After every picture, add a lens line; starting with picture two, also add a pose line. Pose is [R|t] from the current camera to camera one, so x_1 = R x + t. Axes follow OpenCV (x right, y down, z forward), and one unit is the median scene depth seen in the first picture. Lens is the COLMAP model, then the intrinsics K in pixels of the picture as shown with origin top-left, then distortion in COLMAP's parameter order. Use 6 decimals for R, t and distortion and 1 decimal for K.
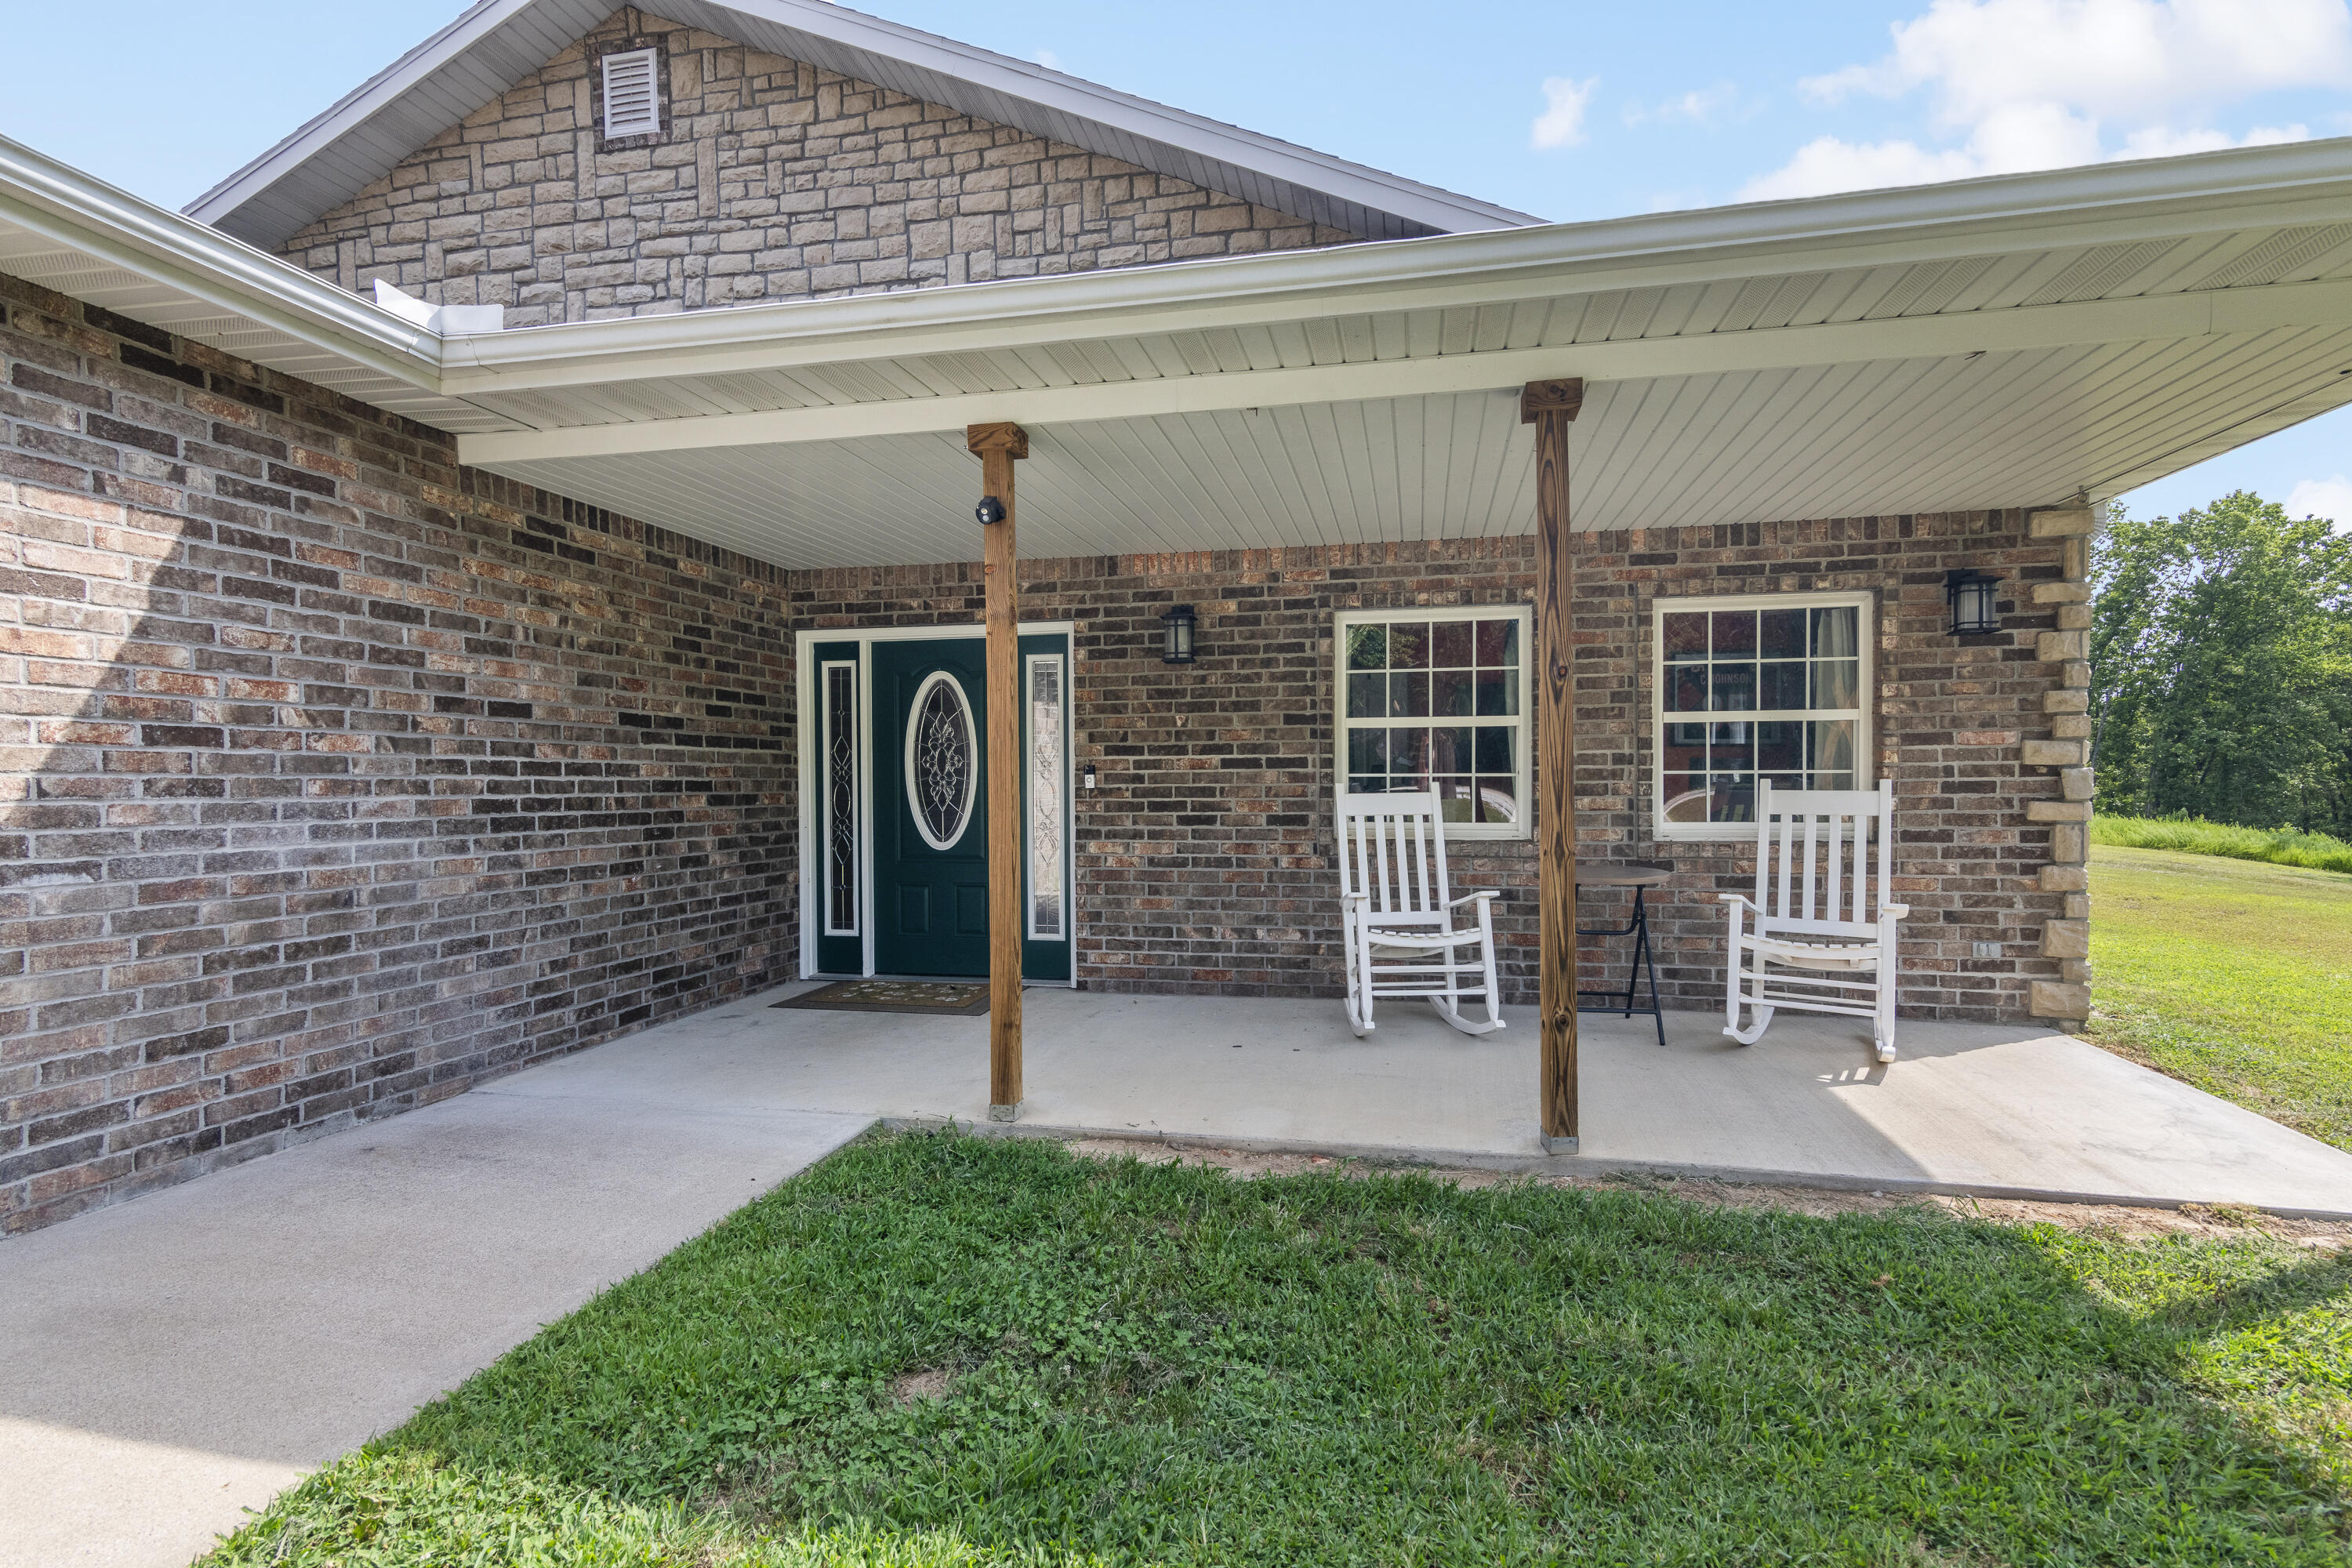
lens RADIAL K [[1145.7, 0, 1182.6], [0, 1145.7, 786.4], [0, 0, 1]] dist [0.019279, -0.002712]
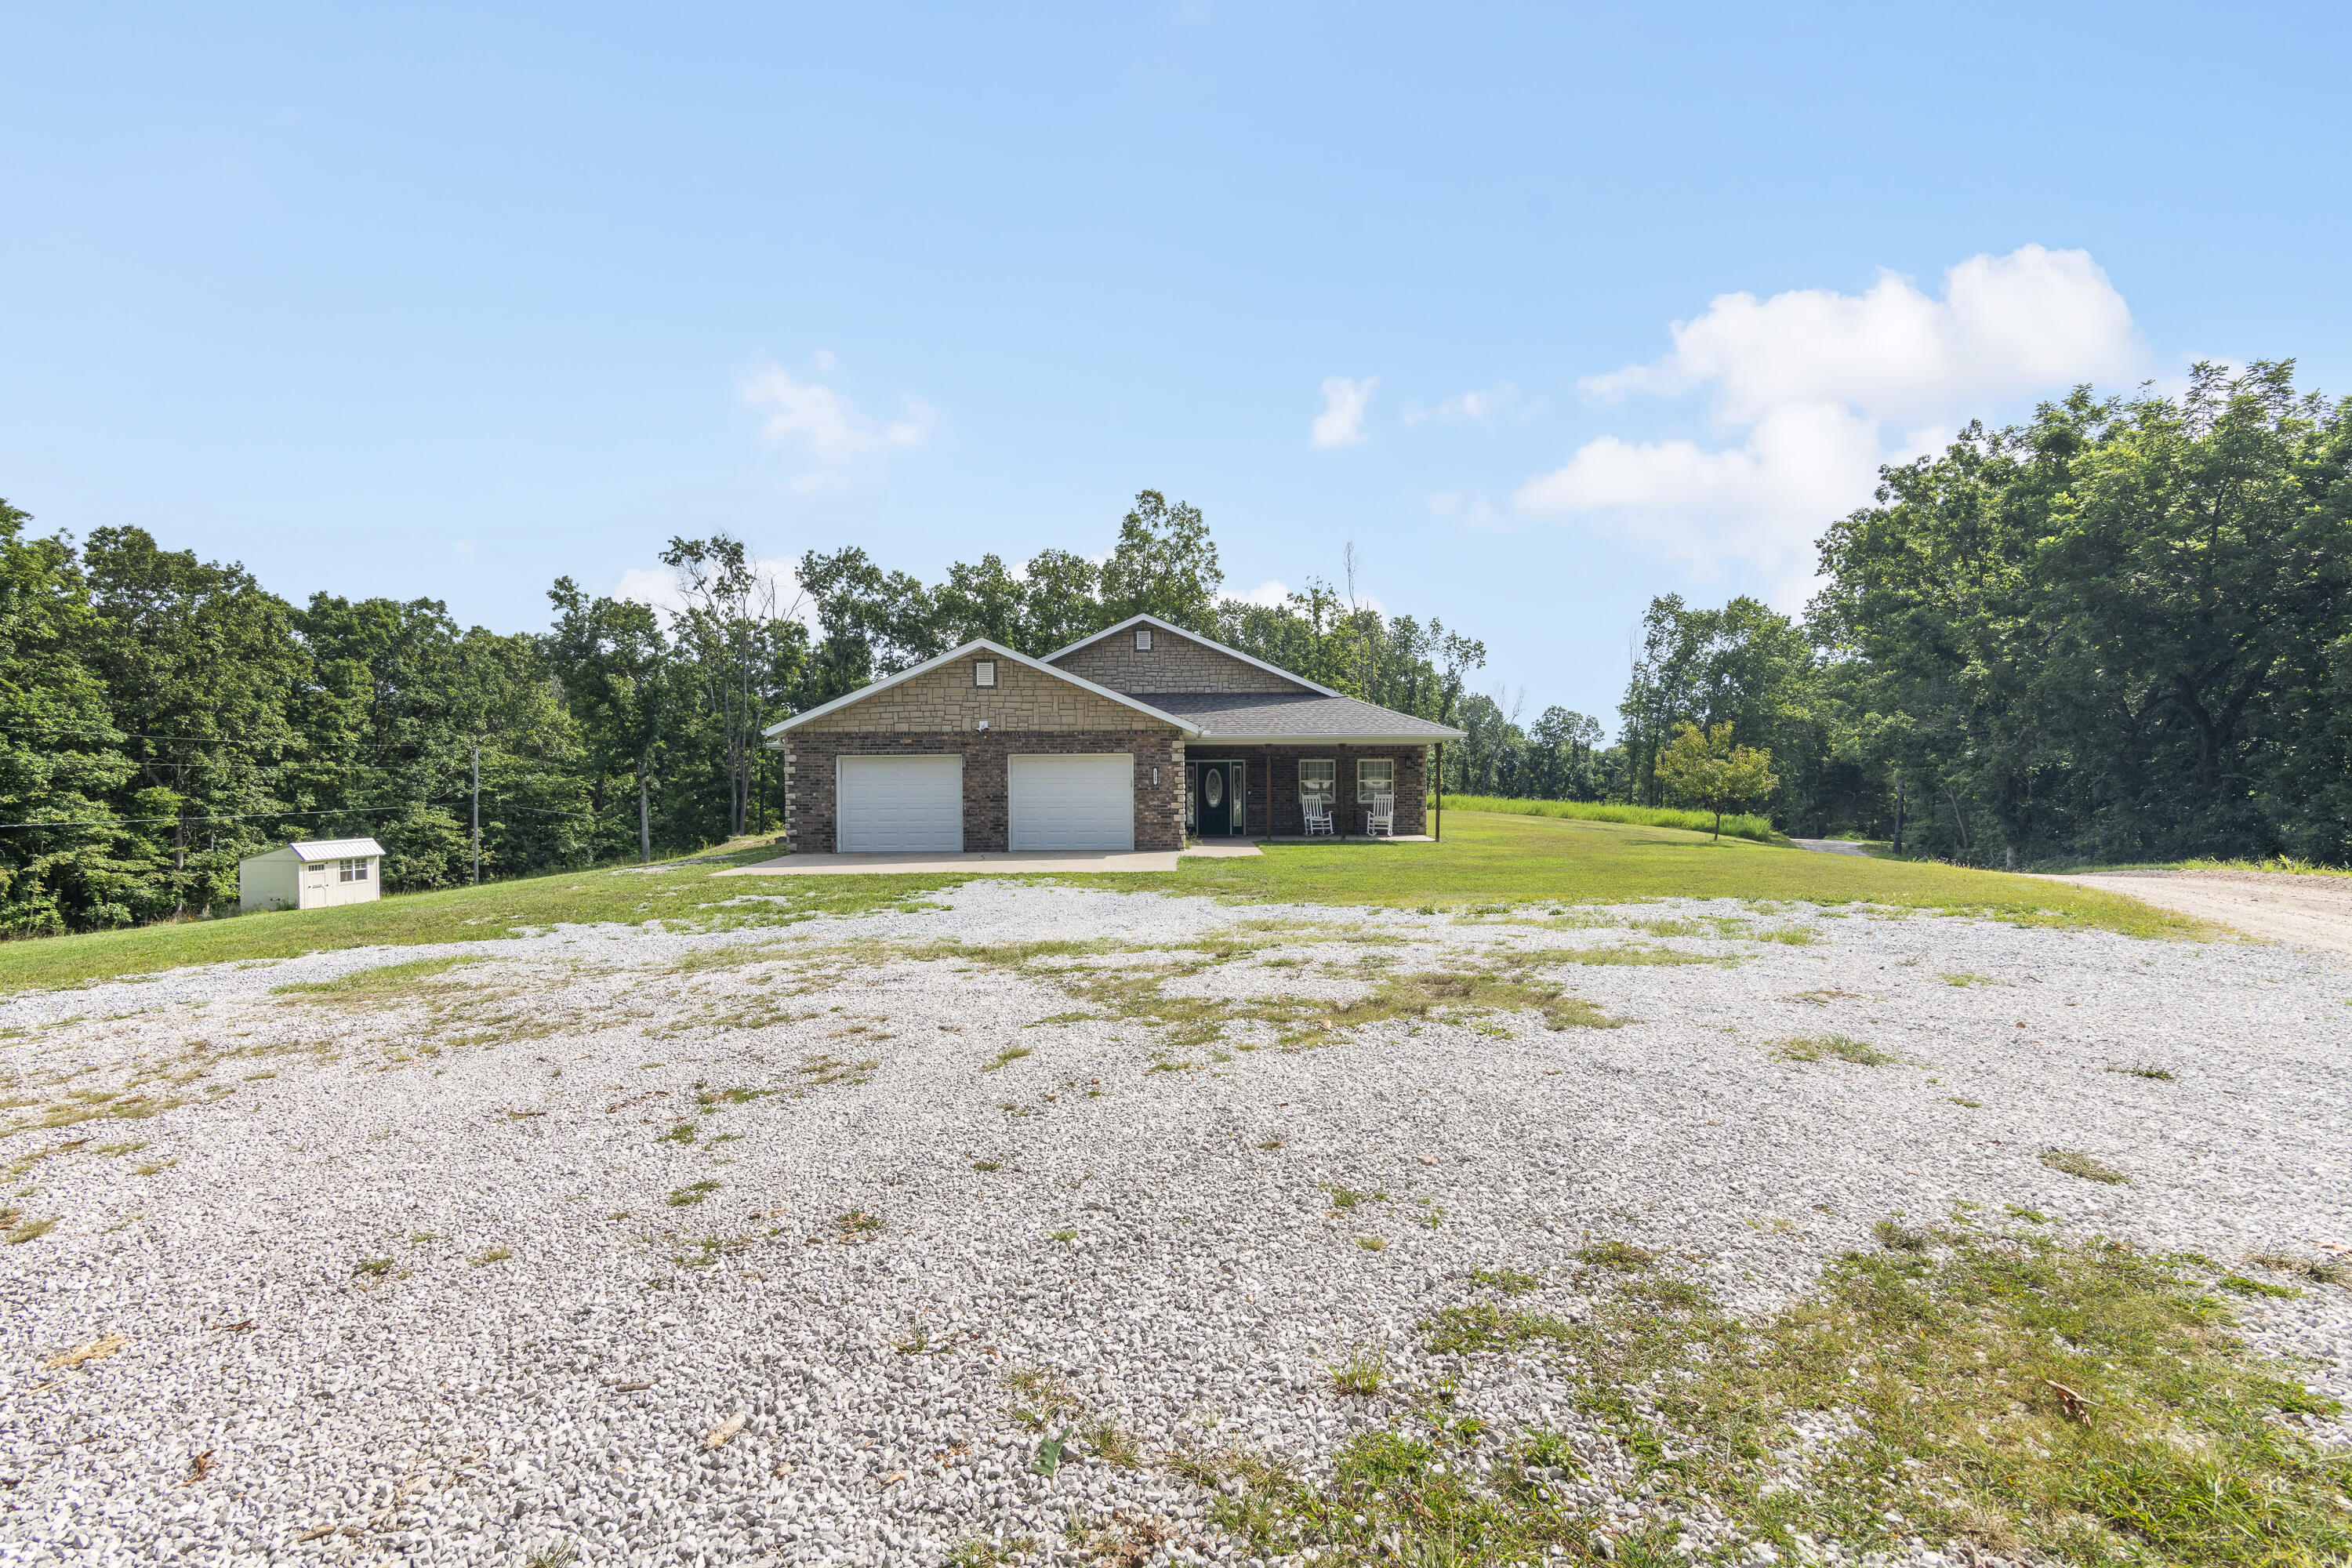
lens RADIAL K [[1145.7, 0, 1180.8], [0, 1145.7, 784.1], [0, 0, 1]] dist [0.019279, -0.002712]
pose [[0.978559, -0.000494, 0.205964, -1.473622], [0.001145, 0.999995, -0.003042, -0.028398], [-0.205961, 0.003213, 0.978555, -4.002886]]
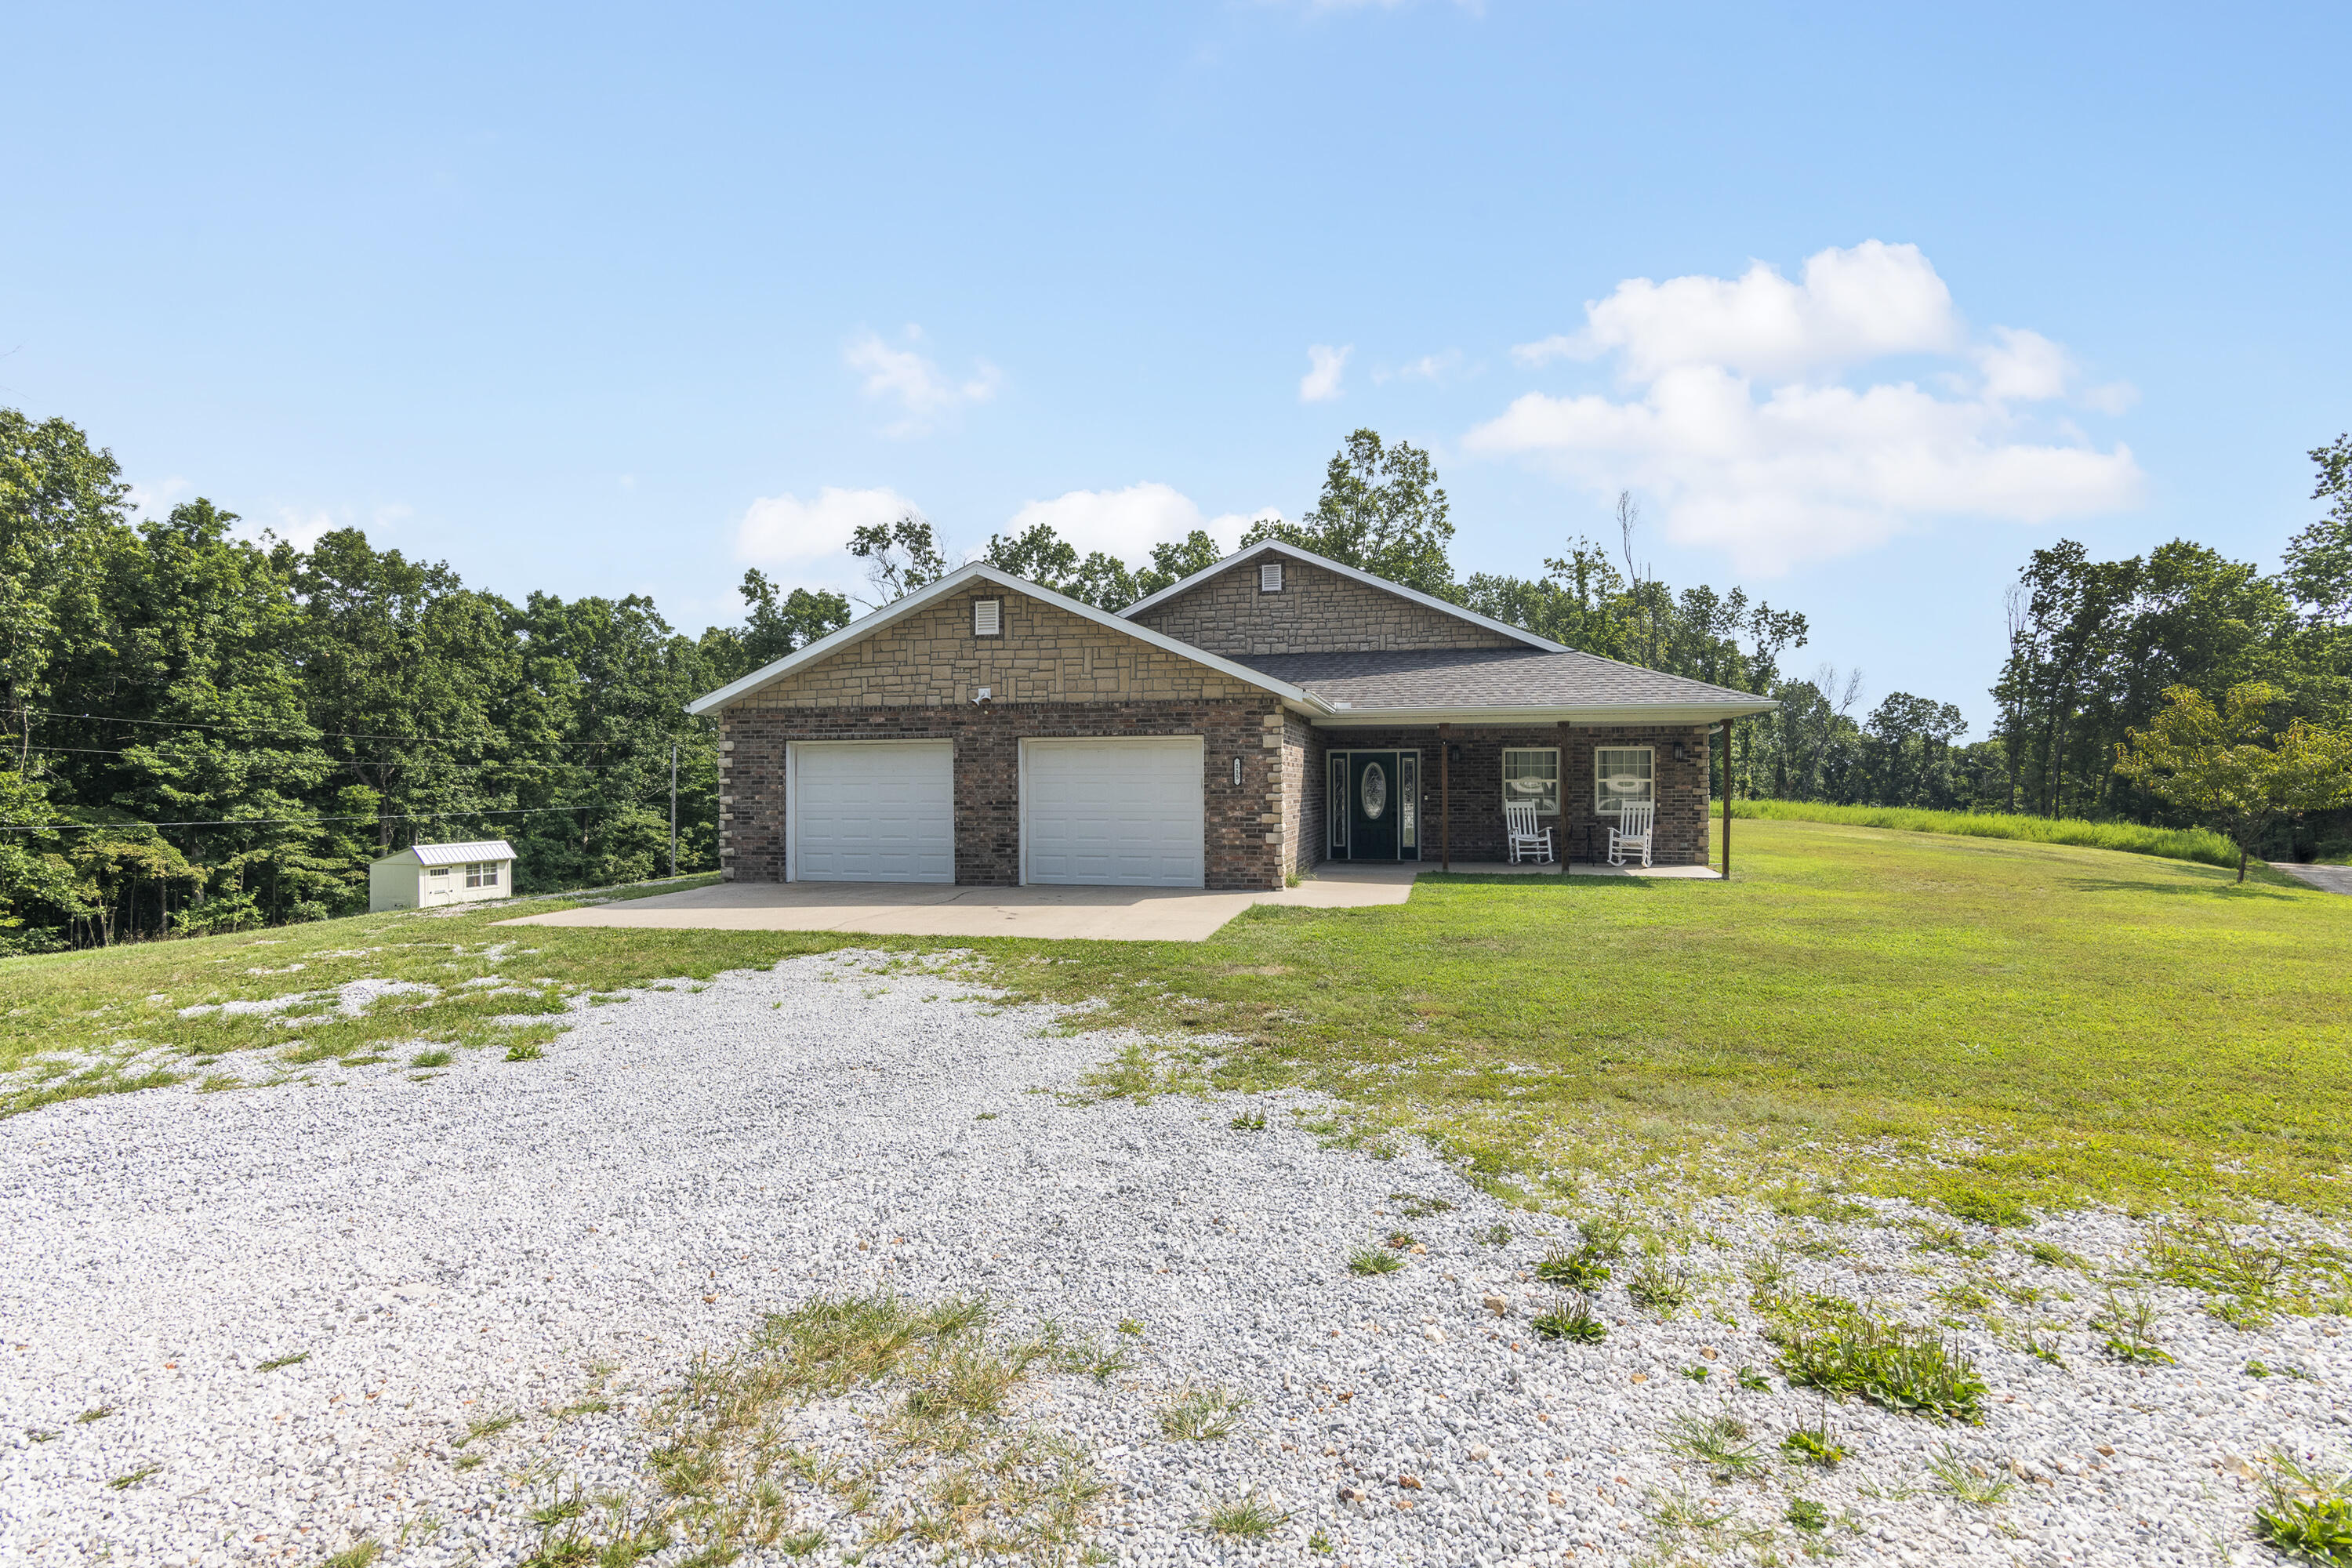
lens RADIAL K [[1145.7, 0, 1197.6], [0, 1145.7, 783.3], [0, 0, 1]] dist [0.019279, -0.002712]
pose [[0.999824, 0.002491, -0.018571, -0.739085], [-0.002586, 0.999984, -0.005090, -0.029079], [0.018558, 0.005138, 0.999815, -2.524640]]
